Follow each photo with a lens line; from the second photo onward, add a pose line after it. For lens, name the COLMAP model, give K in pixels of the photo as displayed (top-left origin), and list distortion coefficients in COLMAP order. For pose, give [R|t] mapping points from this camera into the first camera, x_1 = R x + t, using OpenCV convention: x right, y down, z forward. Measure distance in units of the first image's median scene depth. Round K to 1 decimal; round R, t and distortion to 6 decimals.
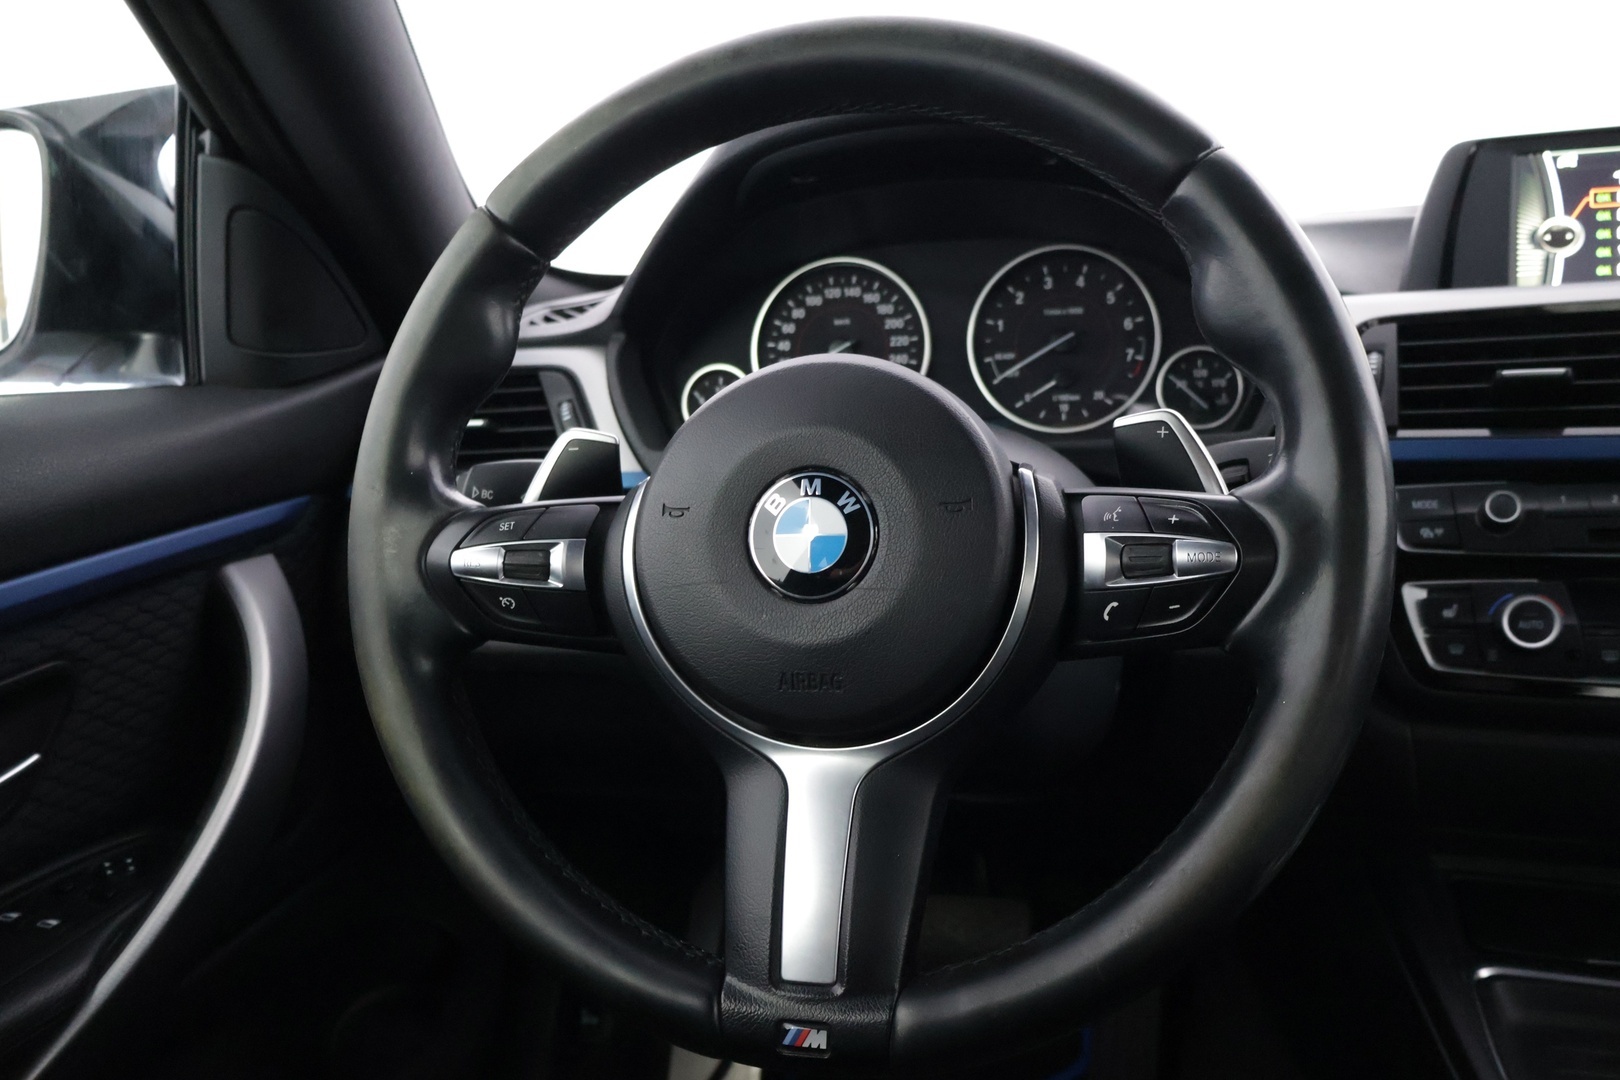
lens RADIAL K [[1328.7, 0, 821.2], [0, 1328.7, 553.2], [0, 0, 1]] dist [0.002108, -0.026977]
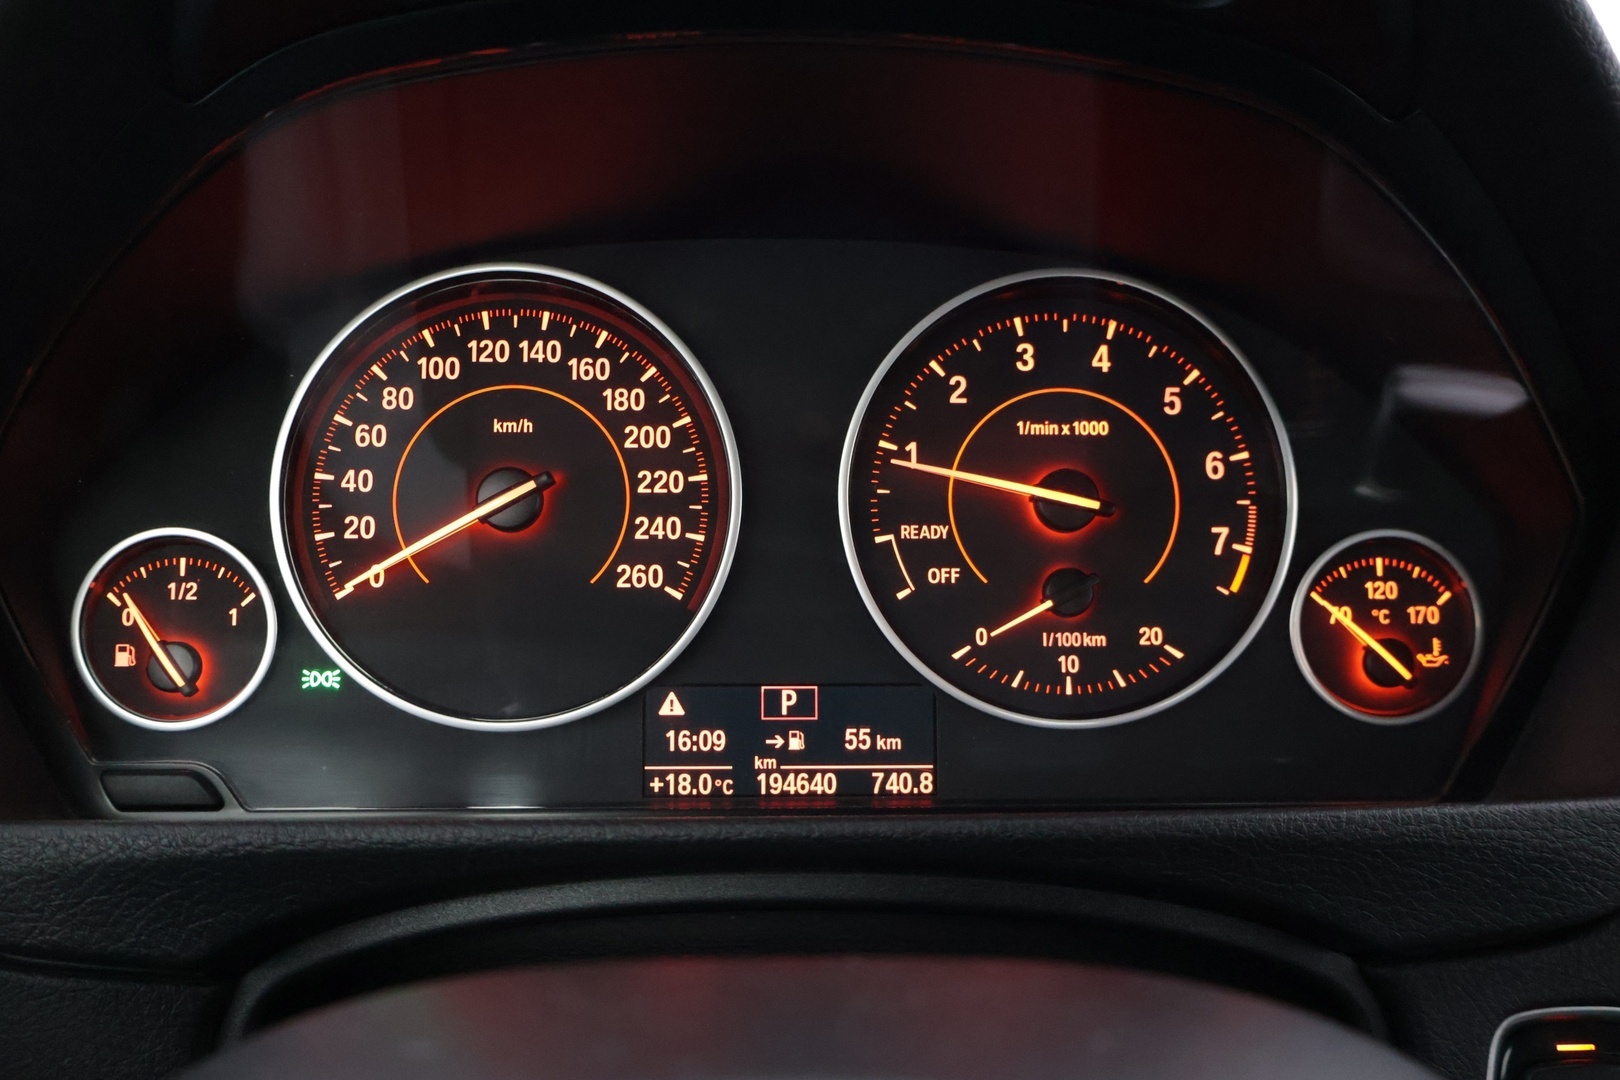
lens RADIAL K [[1416.4, 0, 801.4], [0, 1416.4, 533.8], [0, 0, 1]] dist [-0.017882, -0.005958]
pose [[0.967307, 0.016298, 0.253084, -0.007685], [-0.007681, 0.999358, -0.034996, -0.137013], [-0.253492, 0.031908, 0.966811, 0.613638]]
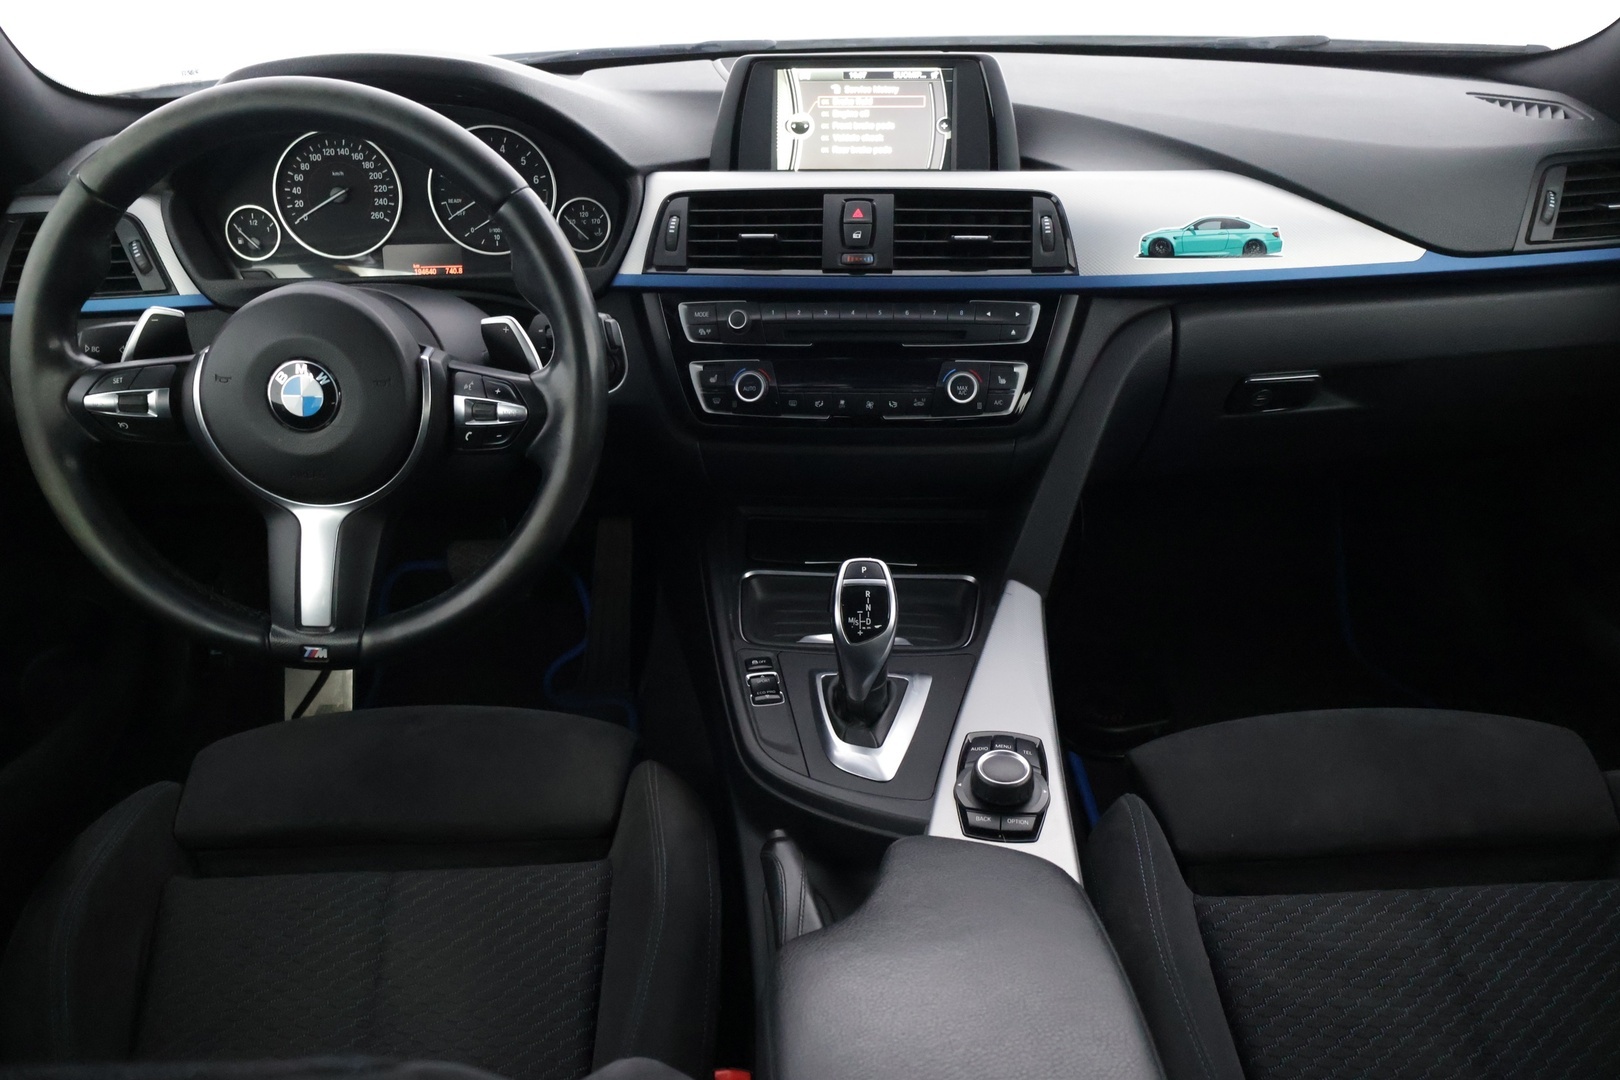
lens RADIAL K [[1328.7, 0, 795.2], [0, 1328.7, 530.6], [0, 0, 1]] dist [0.002108, -0.026977]
pose [[0.966224, -0.085025, 0.243275, 0.117911], [0.013530, 0.959440, 0.281588, -0.214712], [-0.257350, -0.268786, 0.928184, -0.584601]]
